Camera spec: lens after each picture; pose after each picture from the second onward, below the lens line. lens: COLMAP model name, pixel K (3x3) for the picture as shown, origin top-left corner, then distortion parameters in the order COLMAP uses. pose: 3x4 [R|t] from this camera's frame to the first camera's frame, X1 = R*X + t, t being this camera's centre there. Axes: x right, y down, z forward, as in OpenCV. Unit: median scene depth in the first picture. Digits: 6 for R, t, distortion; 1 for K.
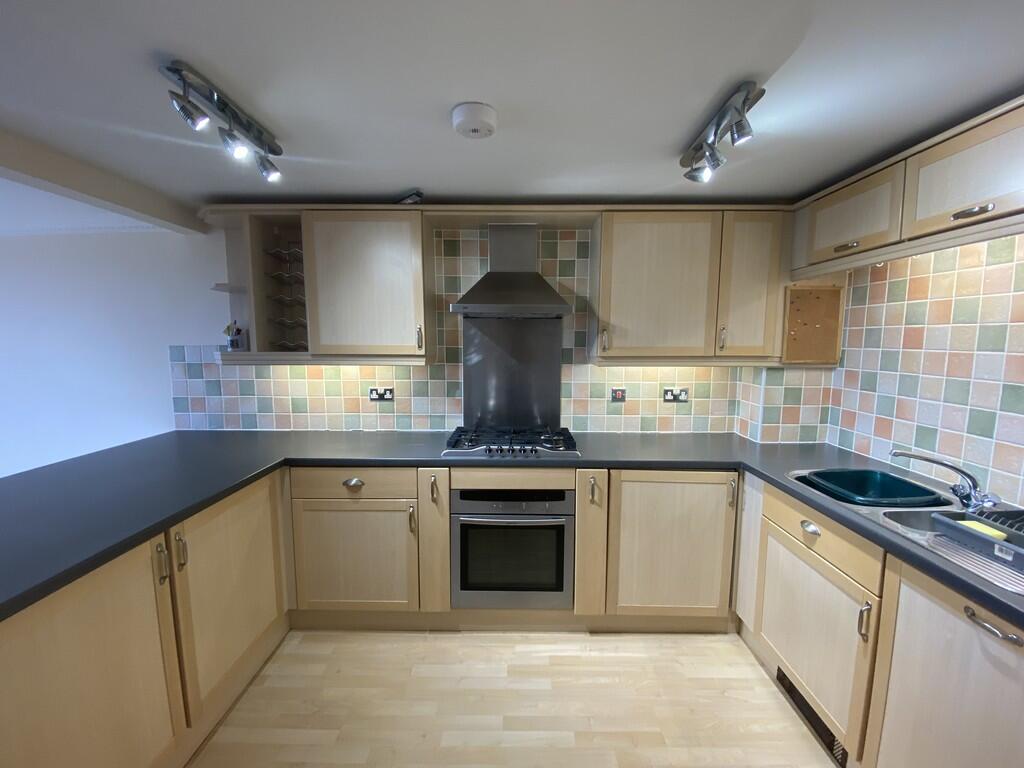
lens RADIAL K [[417.2, 0, 512.0], [0, 417.2, 384.0], [0, 0, 1]] dist [-0.000373, -0.000067]
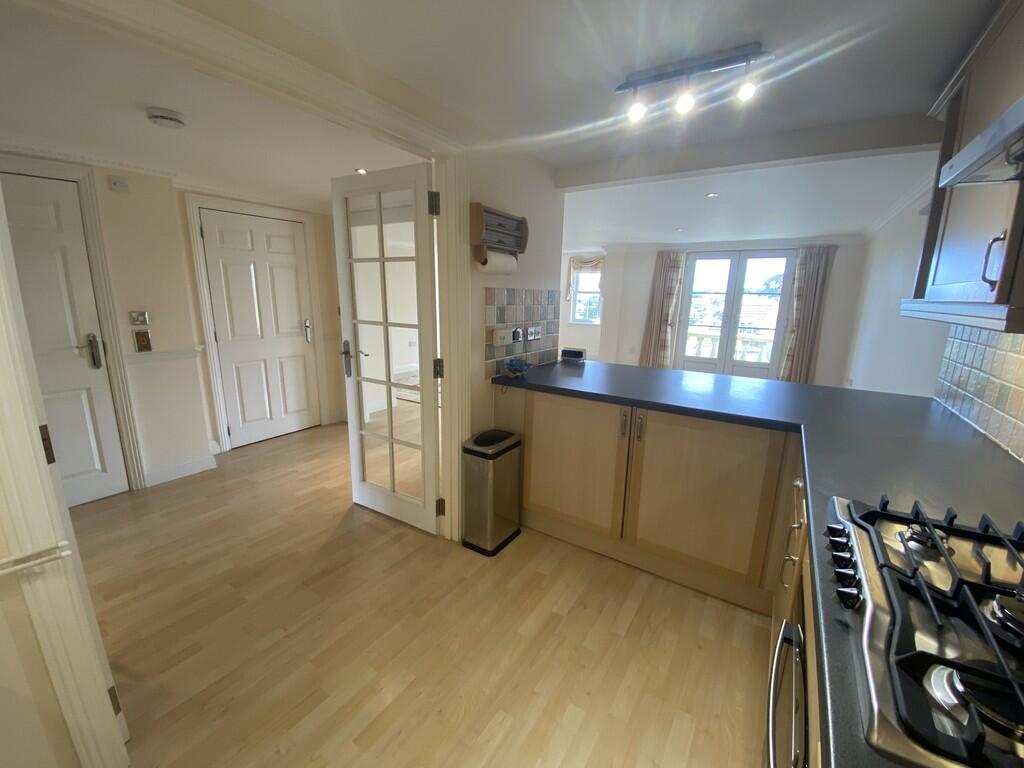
lens RADIAL K [[417.2, 0, 512.0], [0, 417.2, 384.0], [0, 0, 1]] dist [-0.000373, -0.000067]
pose [[-0.550240, 0.165319, -0.818478, 0.558401], [-0.115672, 0.955663, 0.270792, -0.080148], [0.826956, 0.243676, -0.506721, 1.174673]]
